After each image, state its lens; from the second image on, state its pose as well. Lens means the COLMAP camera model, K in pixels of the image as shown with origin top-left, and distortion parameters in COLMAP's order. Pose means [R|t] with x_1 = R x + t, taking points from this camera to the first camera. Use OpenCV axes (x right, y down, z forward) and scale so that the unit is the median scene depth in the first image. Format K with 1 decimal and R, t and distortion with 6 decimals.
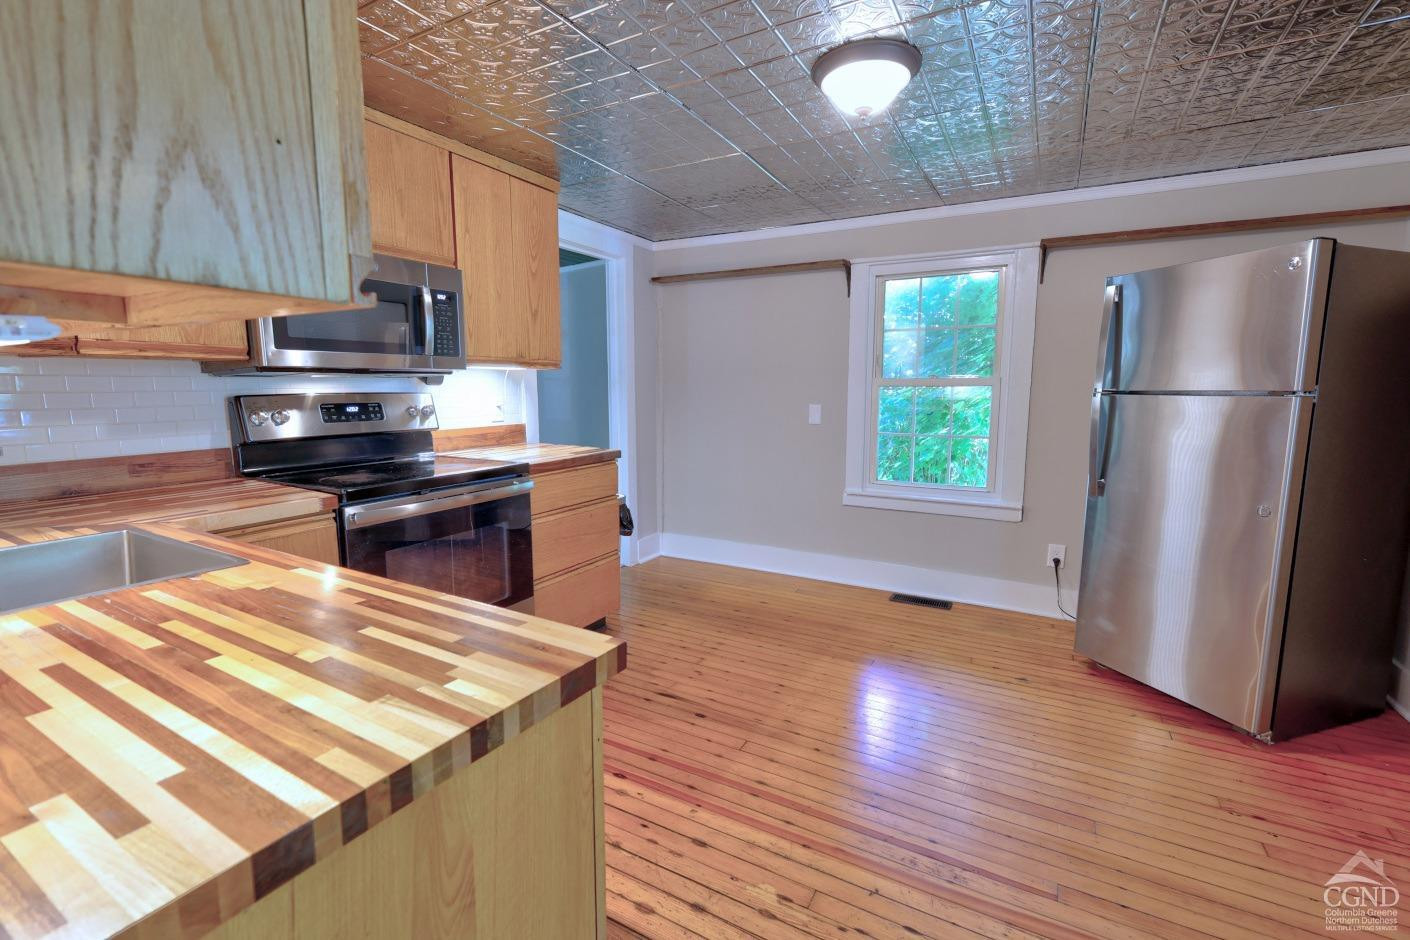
lens RADIAL K [[608.4, 0, 716.5], [0, 608.4, 466.7], [0, 0, 1]] dist [0.002334, 0.000110]
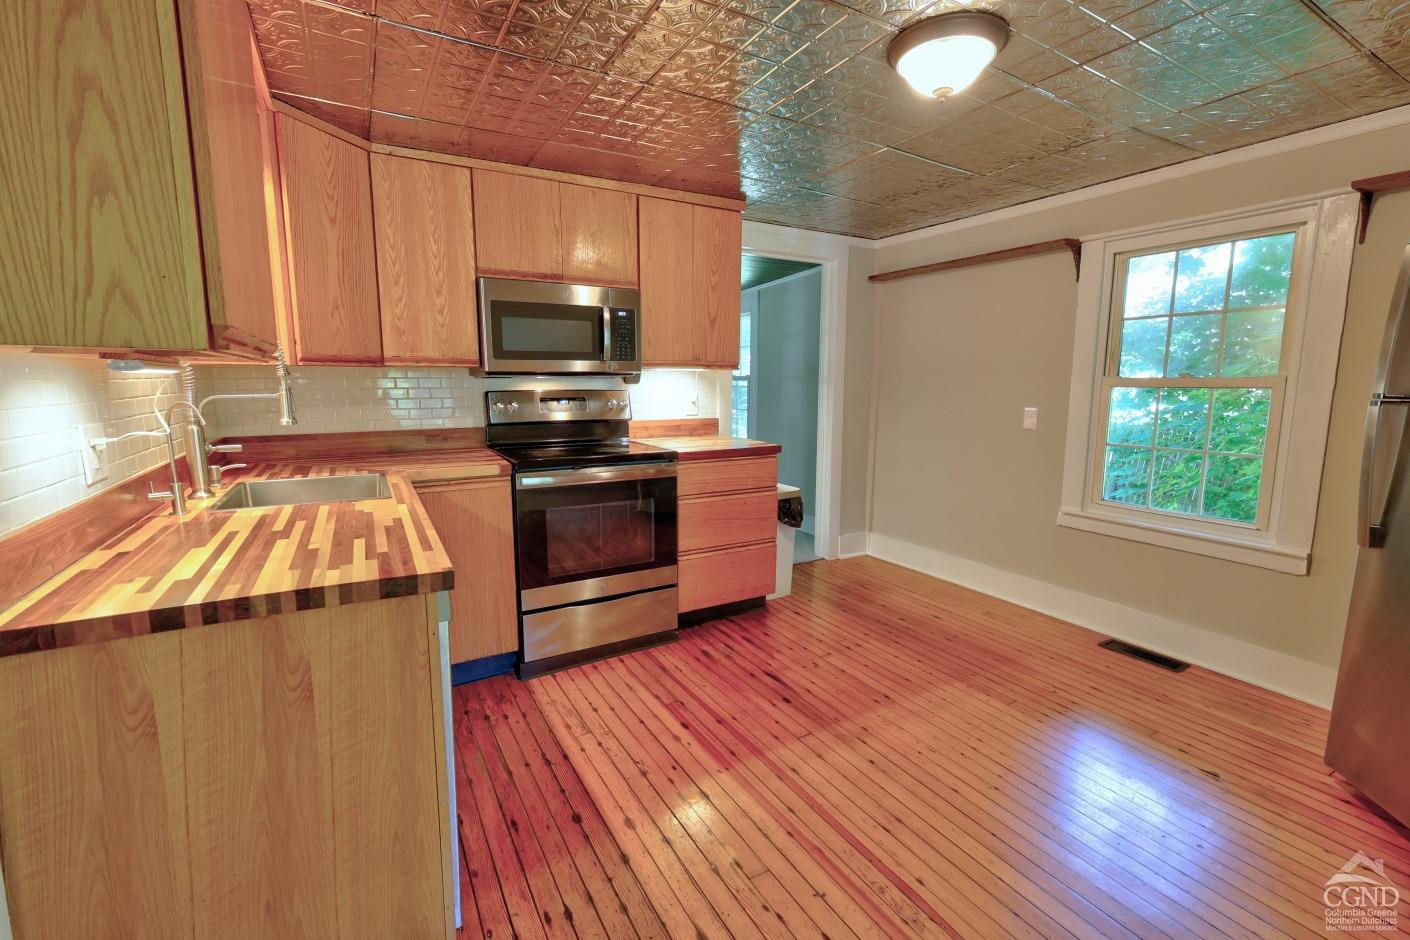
lens RADIAL K [[608.4, 0, 717.8], [0, 608.4, 468.3], [0, 0, 1]] dist [0.002334, 0.000110]
pose [[0.861548, 0.075096, -0.502091, 0.337714], [-0.070736, 0.997109, 0.027757, -0.010896], [0.502724, 0.011602, 0.864369, 0.024314]]
